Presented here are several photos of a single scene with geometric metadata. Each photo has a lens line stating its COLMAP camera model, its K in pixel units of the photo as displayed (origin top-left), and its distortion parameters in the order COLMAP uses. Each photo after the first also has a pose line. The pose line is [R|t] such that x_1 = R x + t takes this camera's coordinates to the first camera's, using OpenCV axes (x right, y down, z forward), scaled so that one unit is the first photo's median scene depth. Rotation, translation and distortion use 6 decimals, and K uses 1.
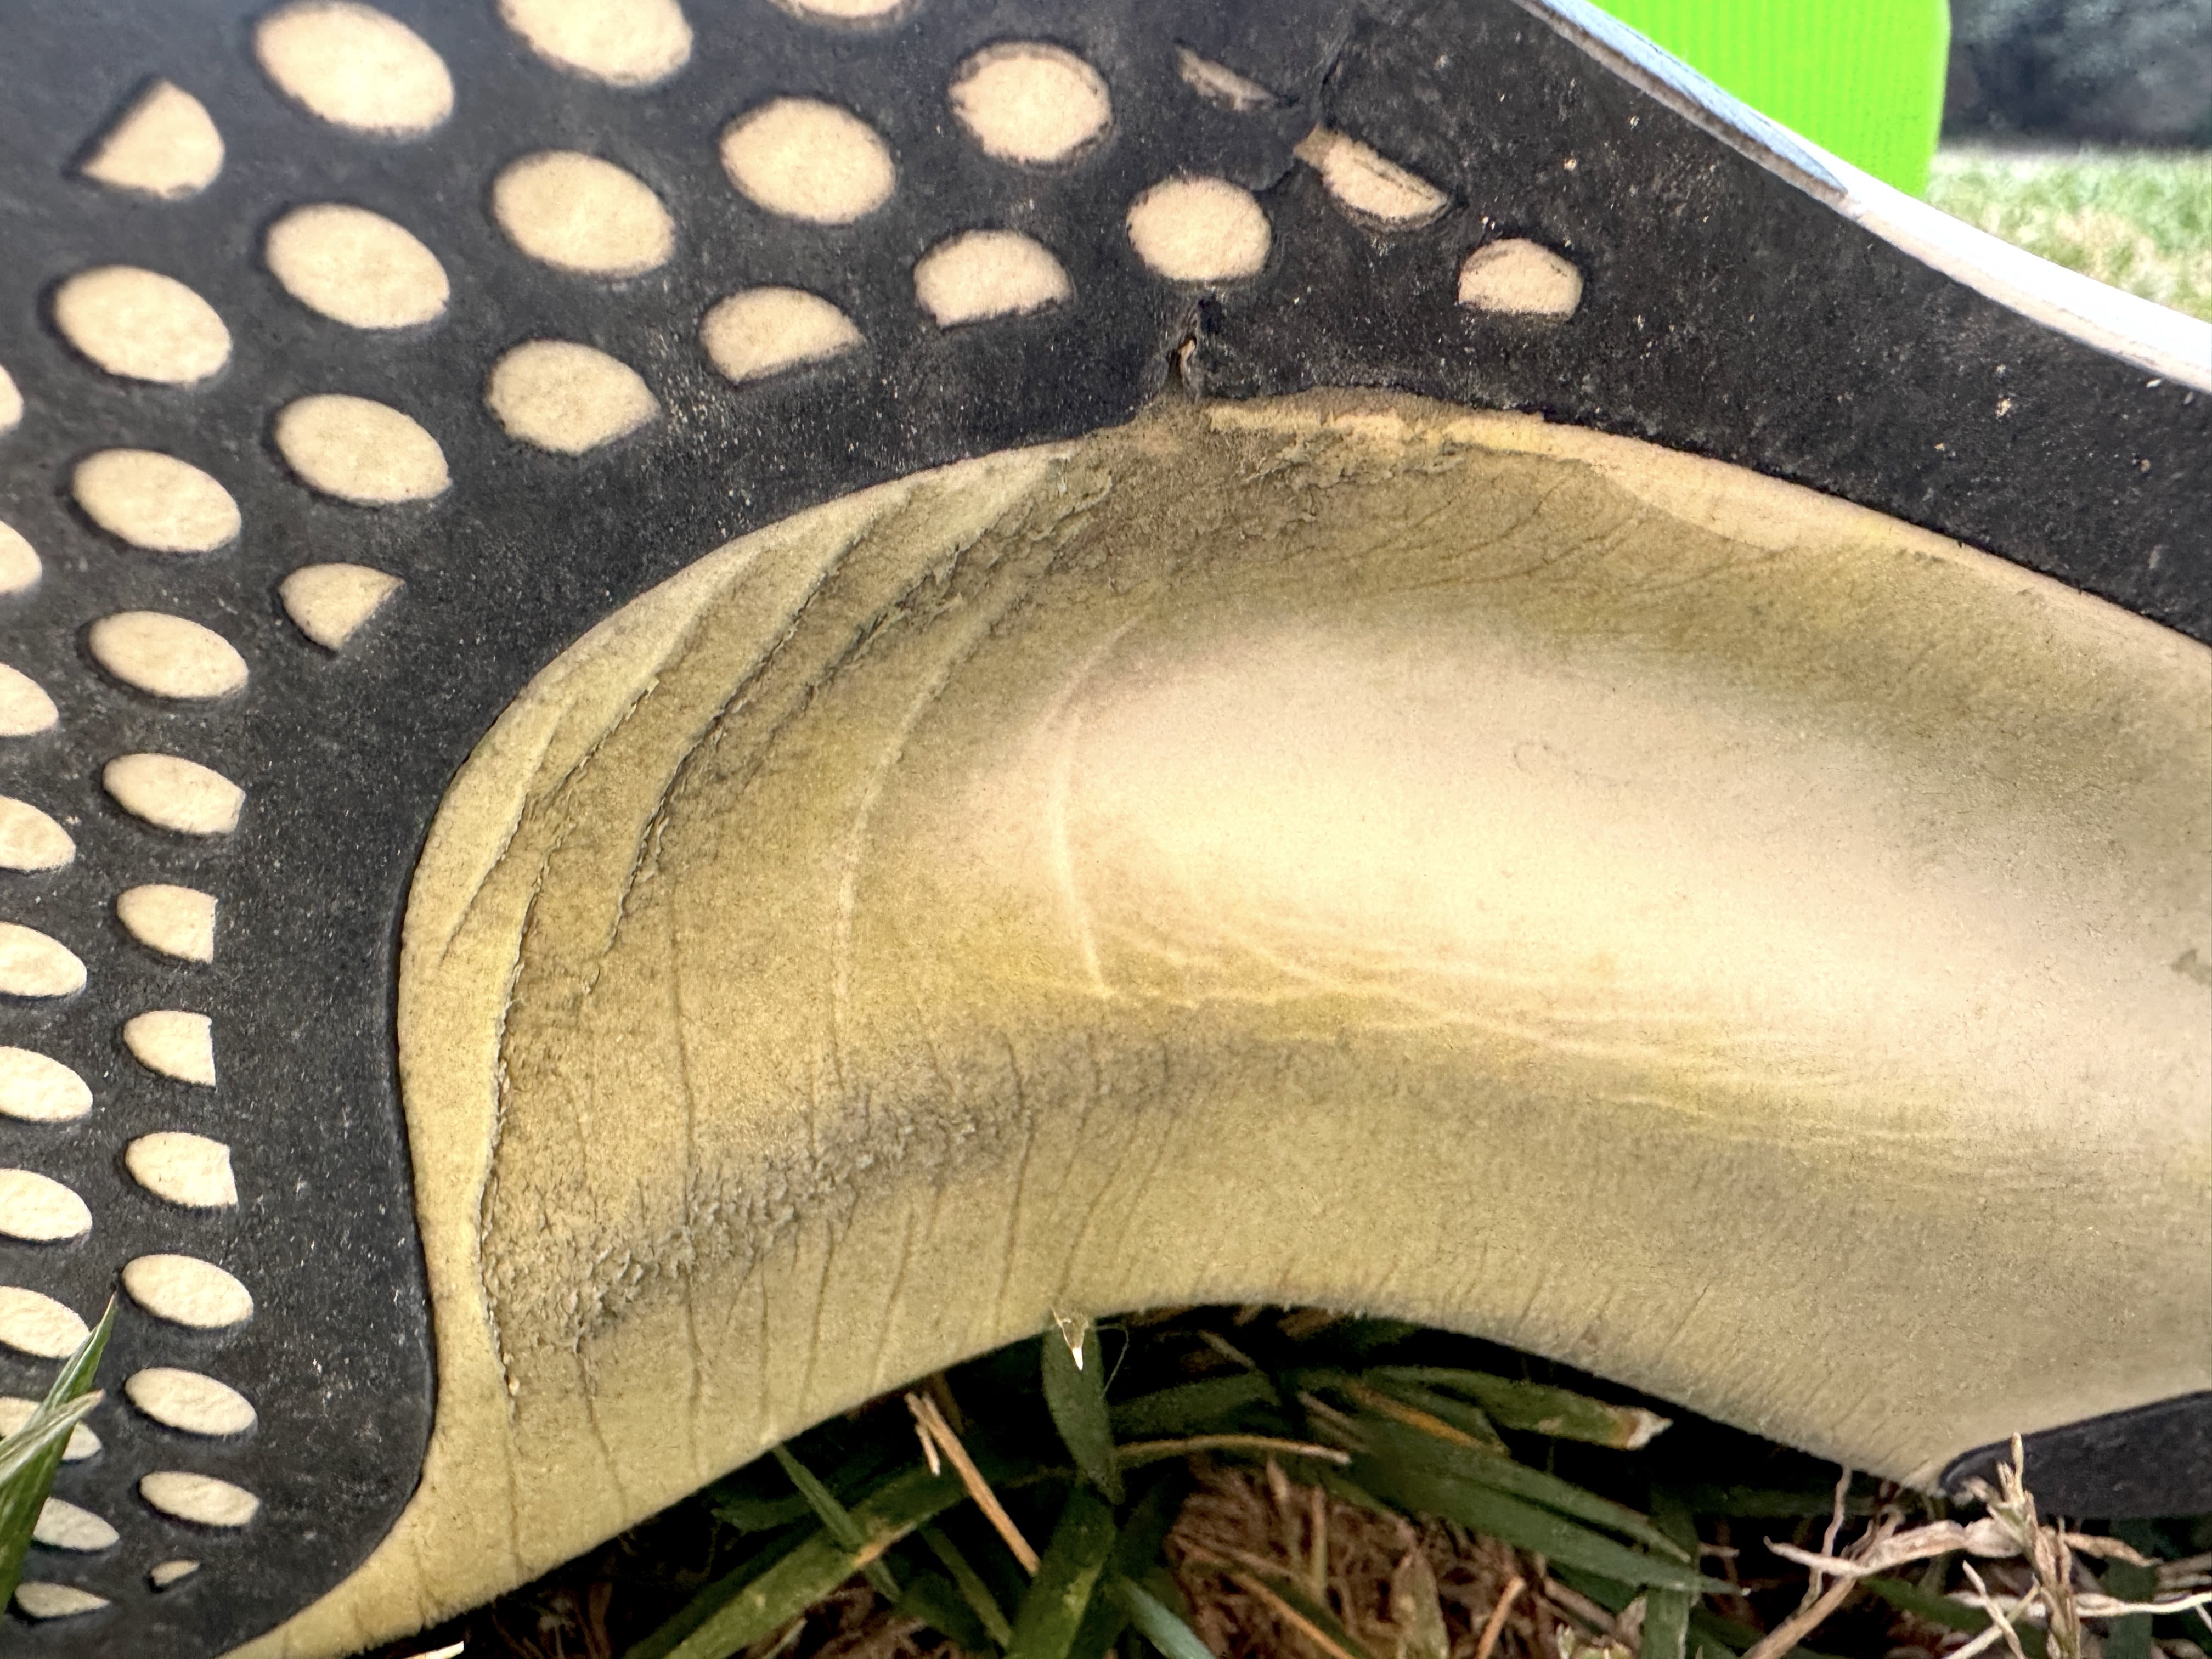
lens RADIAL K [[1532.9, 0, 962.0], [0, 1532.9, 826.1], [0, 0, 1]] dist [0.001487, -0.002941]
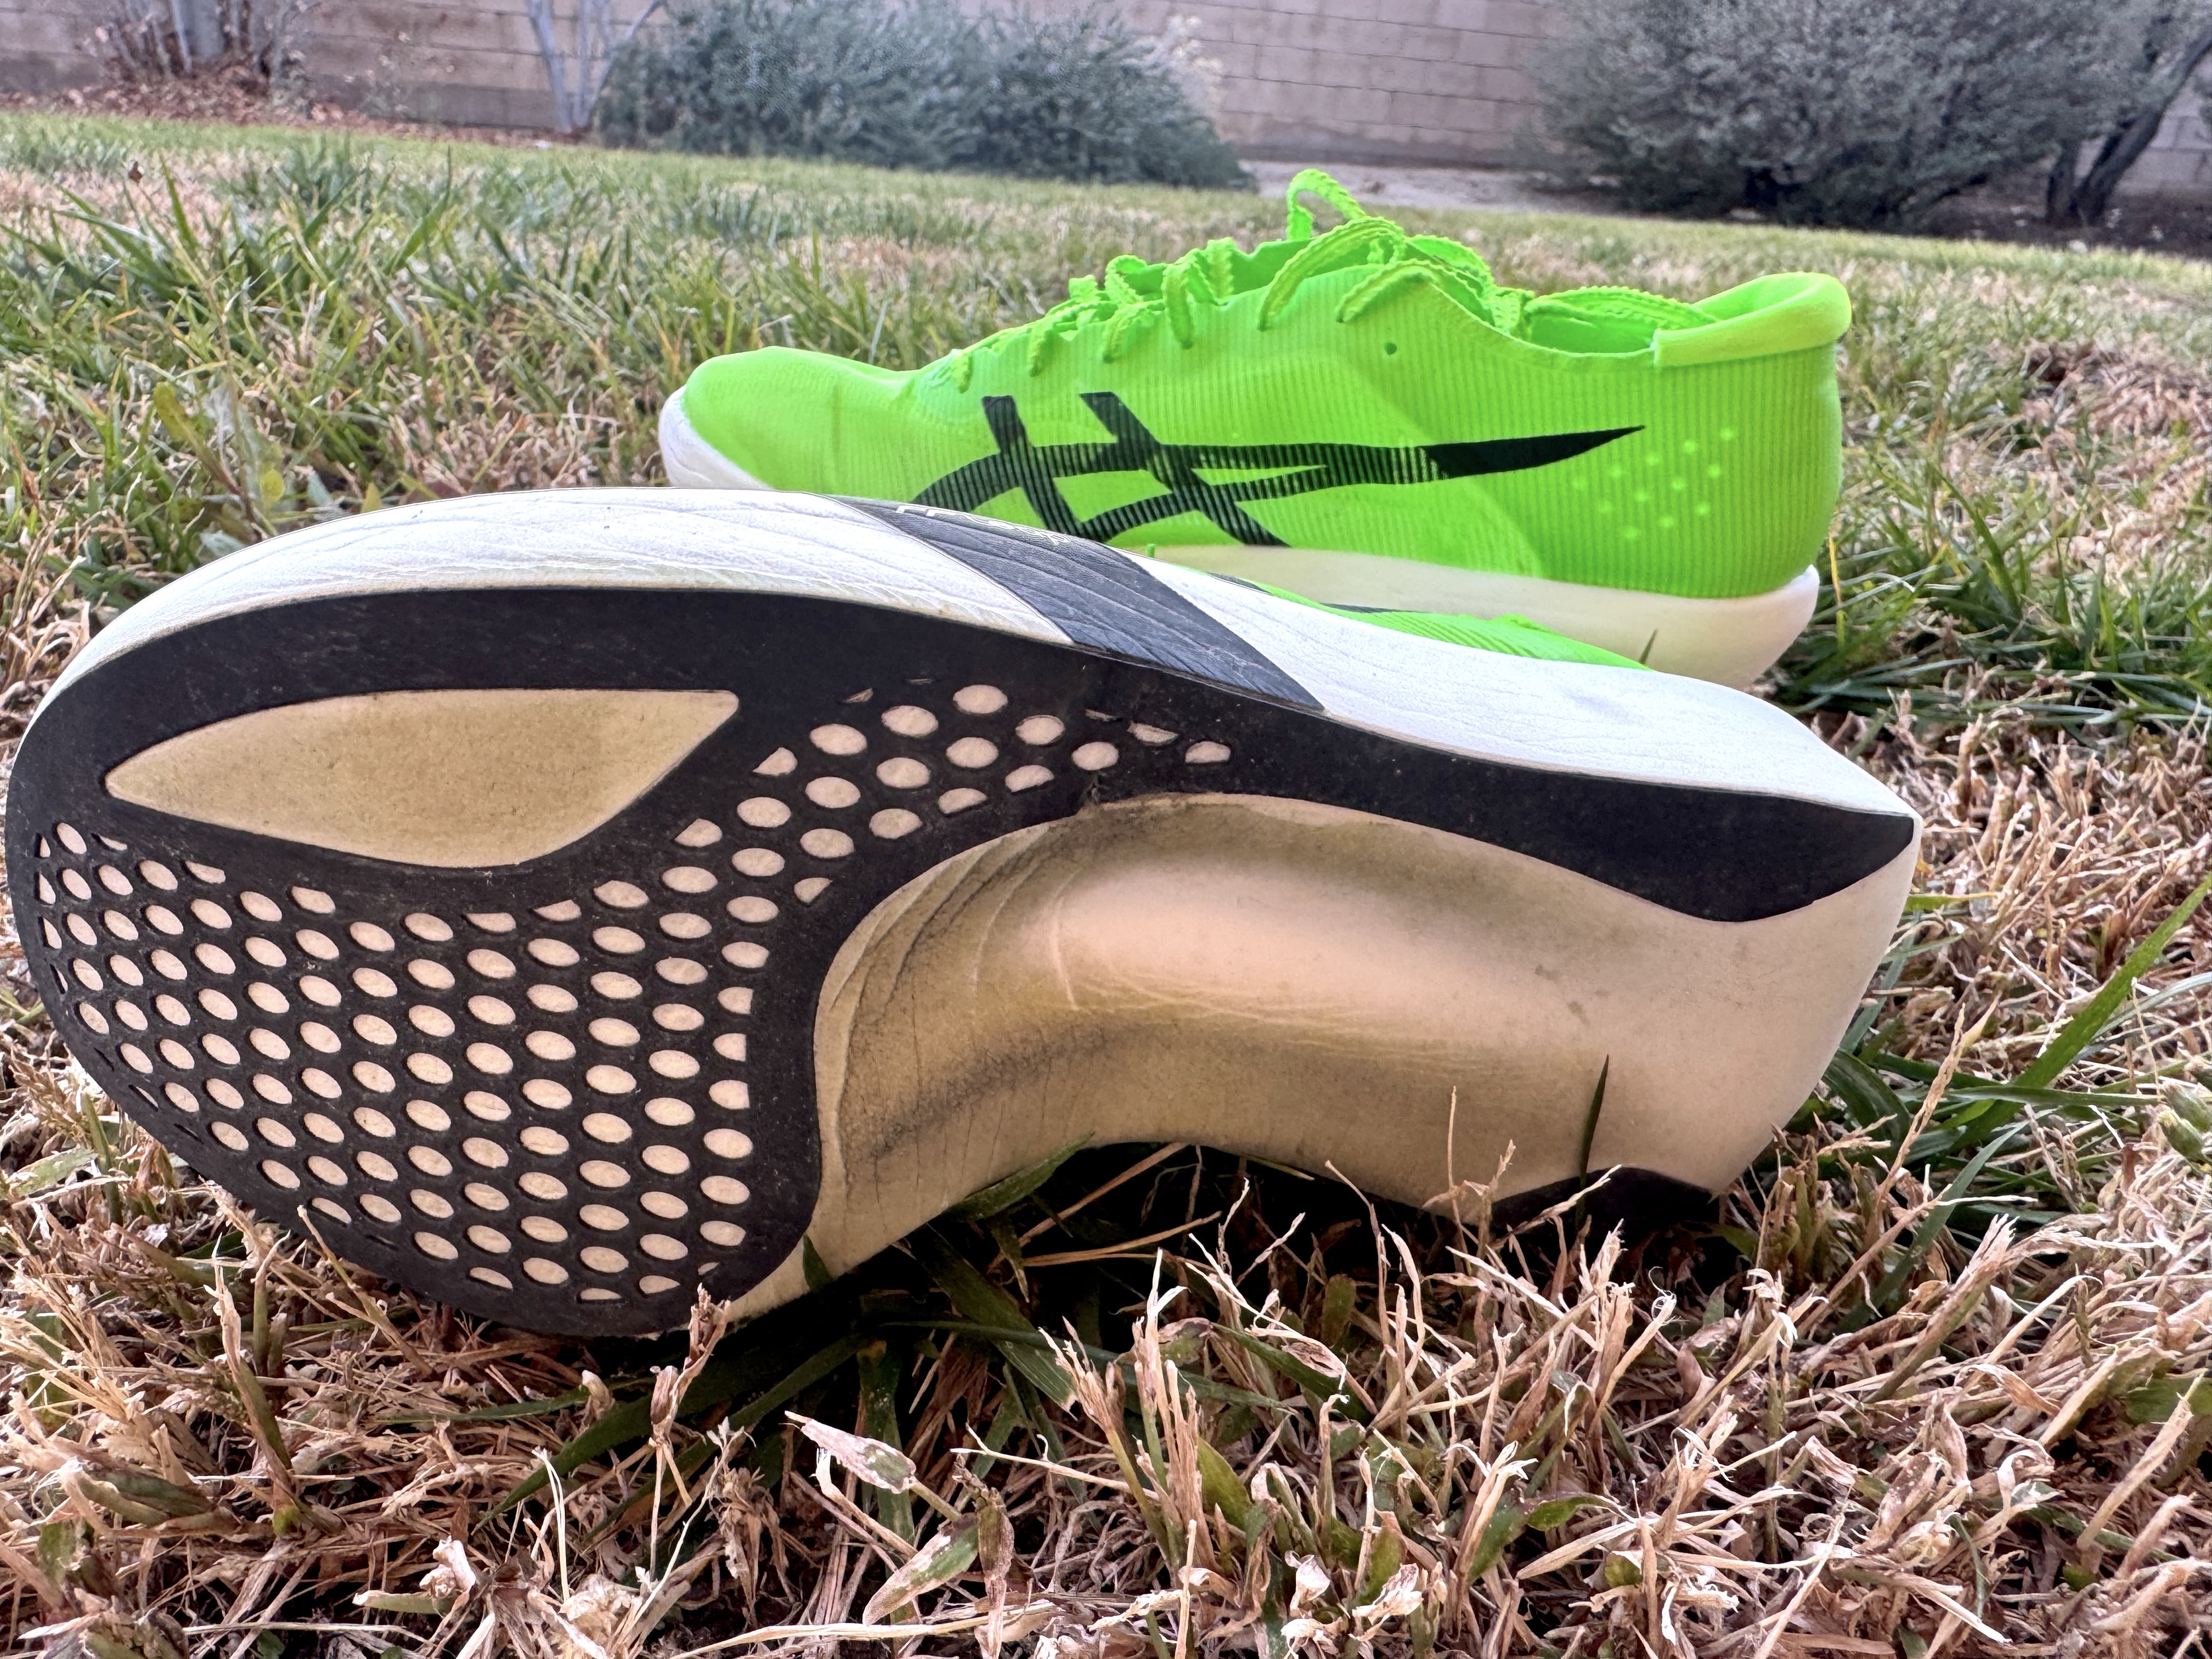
lens RADIAL K [[1563.9, 0, 984.4], [0, 1563.9, 830.0], [0, 0, 1]] dist [-0.001727, -0.000757]
pose [[0.997731, -0.049686, 0.045432, -0.170419], [0.050450, 0.998601, -0.015821, -0.161450], [-0.044583, 0.018077, 0.998842, -1.671769]]
